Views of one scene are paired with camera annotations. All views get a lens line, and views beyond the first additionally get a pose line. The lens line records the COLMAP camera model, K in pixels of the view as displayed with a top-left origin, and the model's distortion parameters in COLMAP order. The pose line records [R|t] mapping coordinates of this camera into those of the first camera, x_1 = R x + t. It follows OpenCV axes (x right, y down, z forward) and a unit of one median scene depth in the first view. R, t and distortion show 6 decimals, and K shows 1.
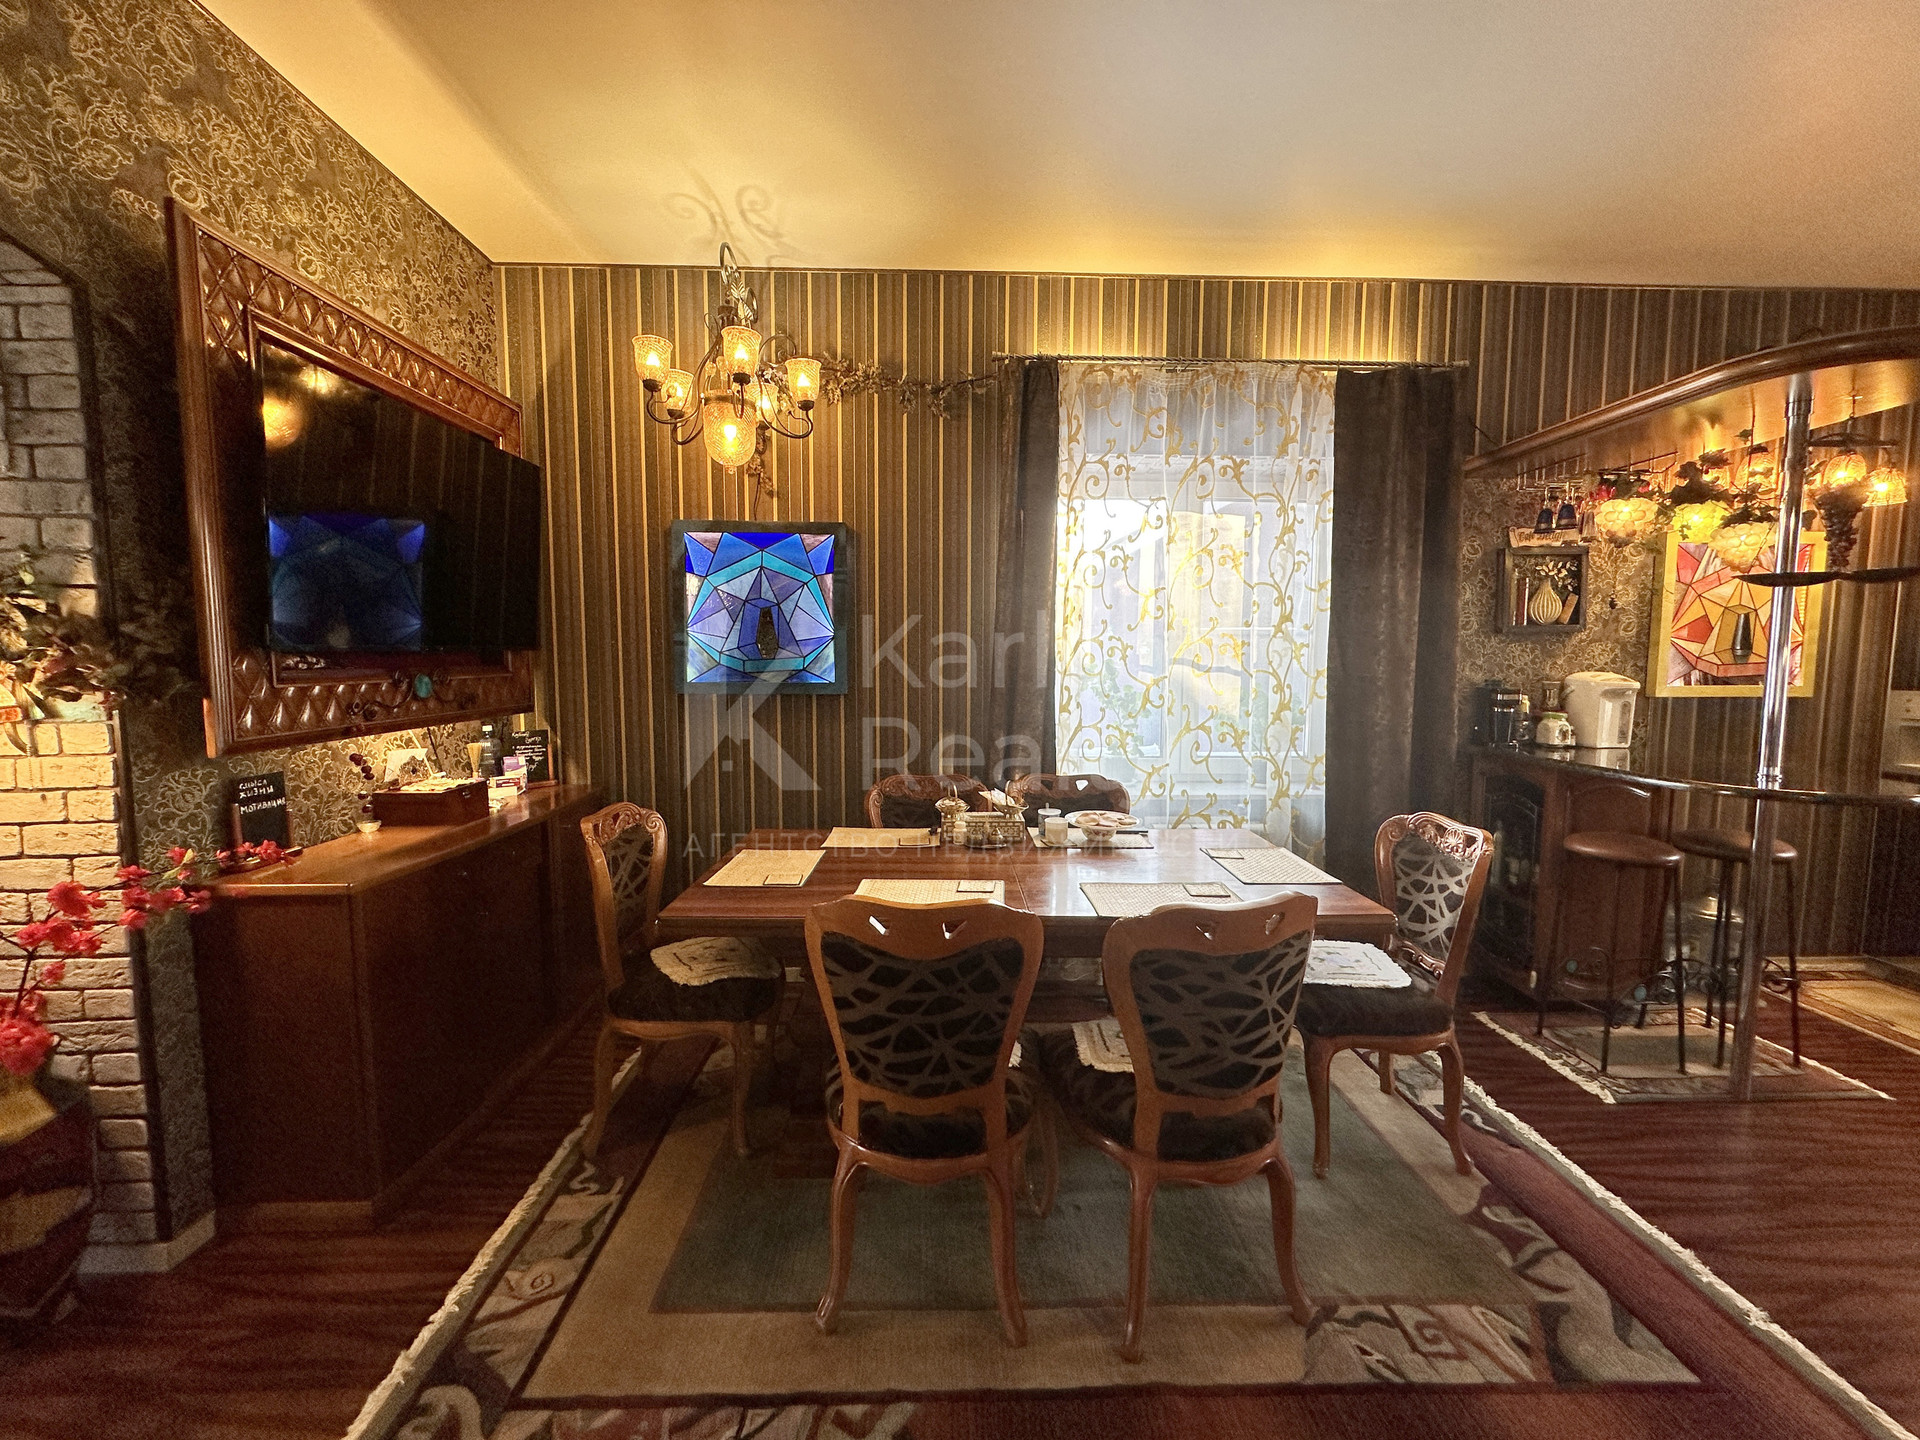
lens RADIAL K [[770.1, 0, 969.5], [0, 770.1, 714.6], [0, 0, 1]] dist [-0.005200, 0.001559]
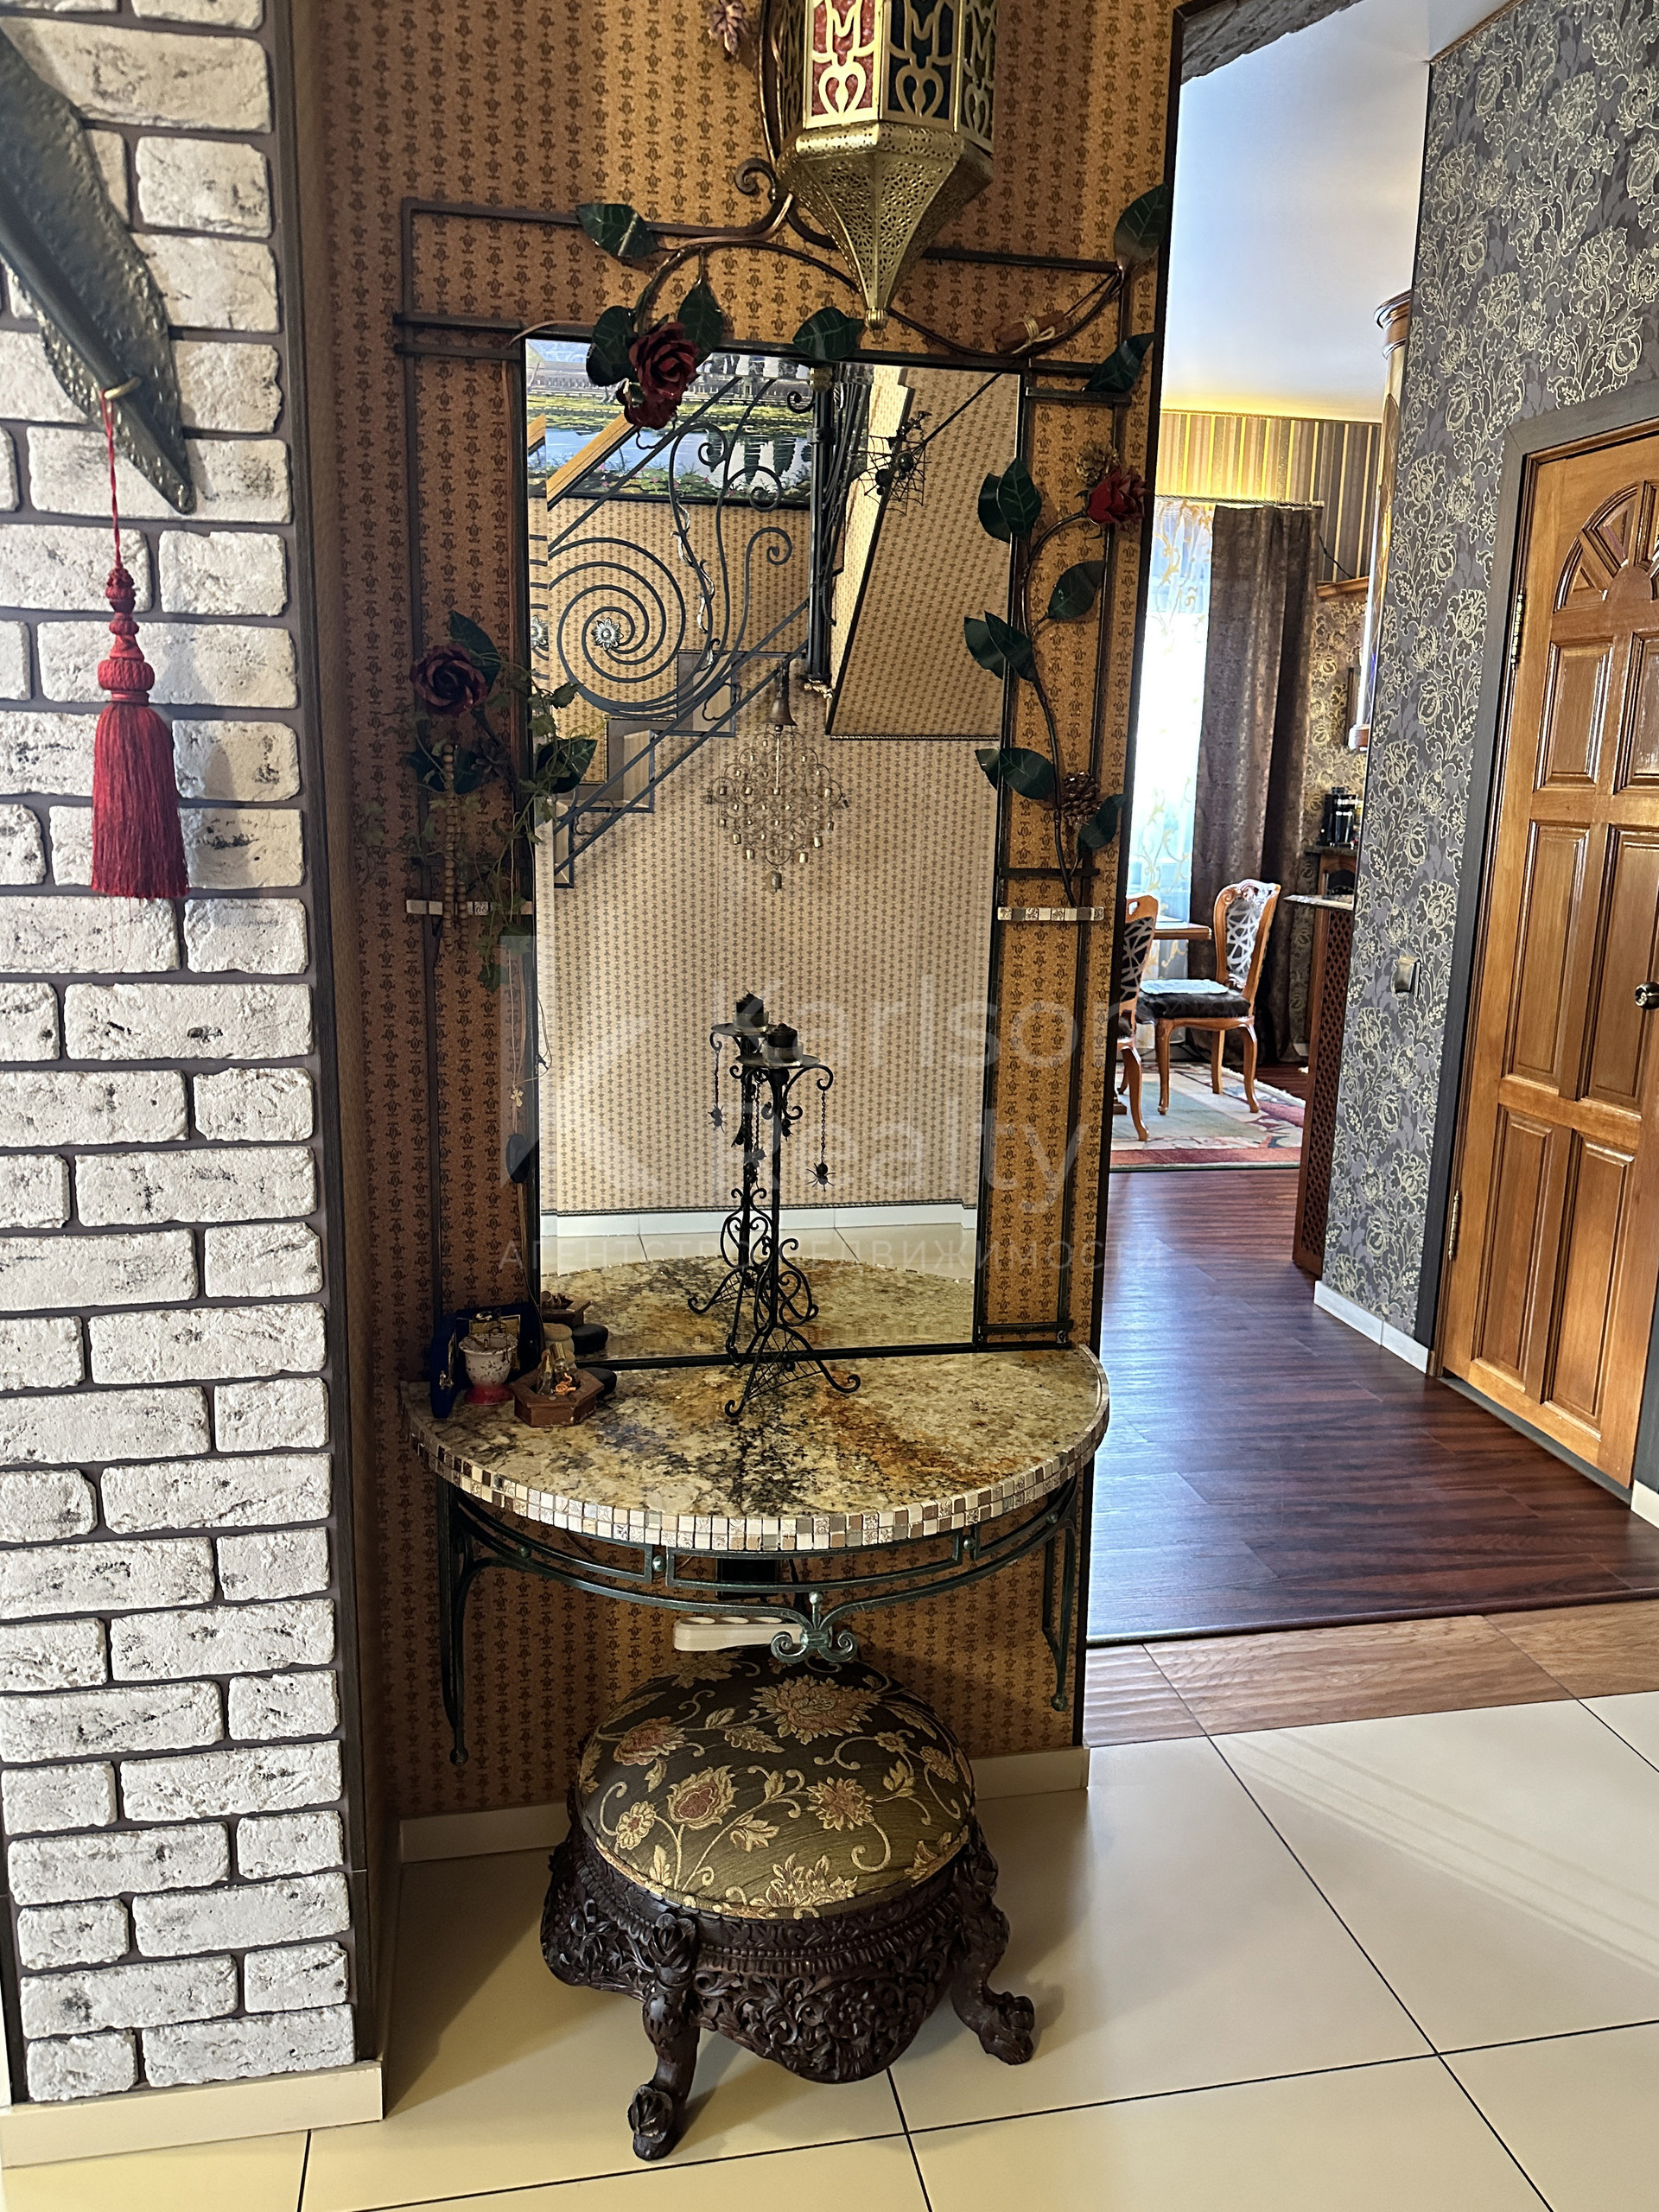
lens RADIAL K [[1604.6, 0, 815.9], [0, 1604.6, 1096.8], [0, 0, 1]] dist [0.043734, -0.050686]
pose [[0.988518, -0.013406, 0.150506, -0.566867], [-0.006222, 0.991600, 0.129192, 0.134338], [-0.150974, -0.128645, 0.980131, -1.633286]]
